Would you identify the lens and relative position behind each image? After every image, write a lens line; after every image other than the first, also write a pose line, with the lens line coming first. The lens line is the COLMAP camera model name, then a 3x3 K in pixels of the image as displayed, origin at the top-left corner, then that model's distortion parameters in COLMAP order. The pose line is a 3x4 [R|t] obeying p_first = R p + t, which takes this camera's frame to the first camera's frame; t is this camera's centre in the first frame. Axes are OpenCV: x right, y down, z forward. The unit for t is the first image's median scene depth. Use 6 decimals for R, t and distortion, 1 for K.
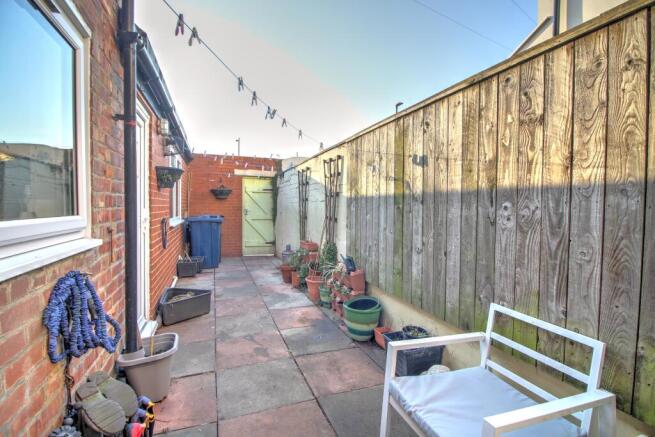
lens RADIAL K [[307.2, 0, 324.3], [0, 307.2, 215.2], [0, 0, 1]] dist [0.018316, -0.016209]
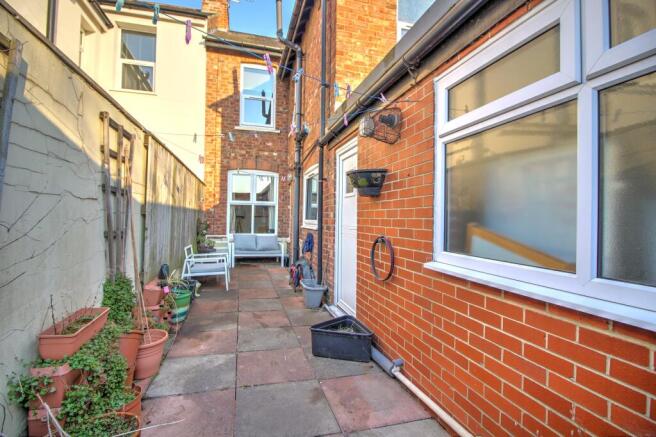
lens RADIAL K [[314.3, 0, 328.0], [0, 314.3, 215.1], [0, 0, 1]] dist [0.024560, -0.019629]
pose [[-0.996955, -0.026489, 0.073340, -0.530967], [-0.024854, 0.999424, 0.023117, -0.062012], [-0.073910, 0.021224, -0.997039, 2.053127]]
